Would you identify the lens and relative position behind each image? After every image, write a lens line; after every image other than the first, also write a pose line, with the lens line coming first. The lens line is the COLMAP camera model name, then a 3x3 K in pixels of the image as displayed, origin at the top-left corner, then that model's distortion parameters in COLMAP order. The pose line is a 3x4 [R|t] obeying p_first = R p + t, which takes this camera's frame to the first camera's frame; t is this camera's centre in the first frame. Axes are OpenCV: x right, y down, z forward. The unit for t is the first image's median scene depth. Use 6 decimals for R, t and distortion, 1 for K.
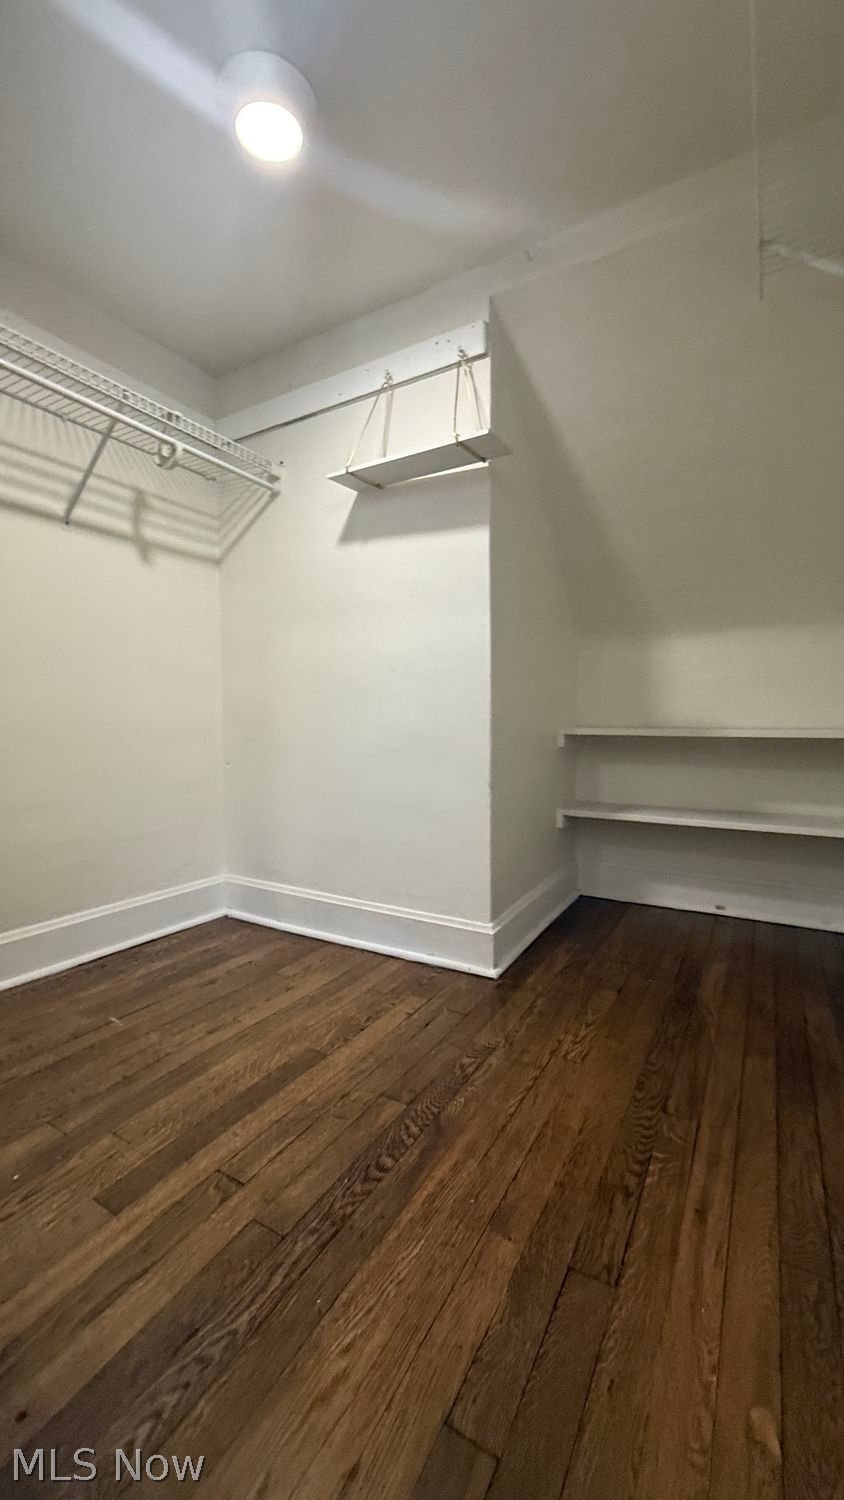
lens RADIAL K [[603.4, 0, 422.0], [0, 603.4, 750.0], [0, 0, 1]] dist [0.001426, 0.000302]
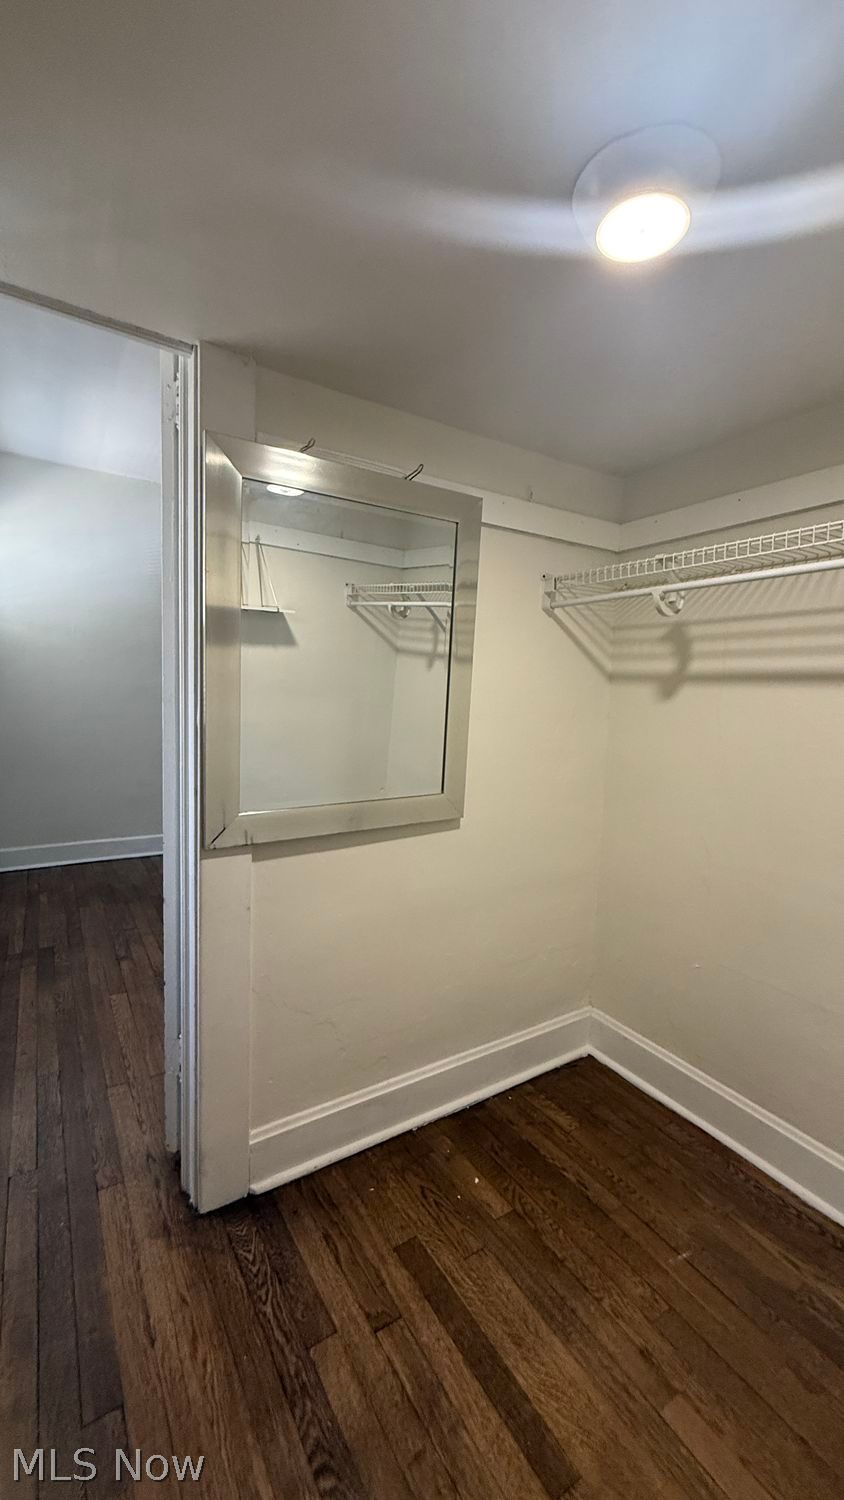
lens RADIAL K [[603.4, 0, 422.0], [0, 603.4, 750.0], [0, 0, 1]] dist [0.001426, 0.000302]
pose [[-0.468791, 0.053892, -0.881664, 0.707885], [-0.065689, 0.993246, 0.095640, -0.602455], [0.880863, 0.102751, -0.462085, 1.607052]]
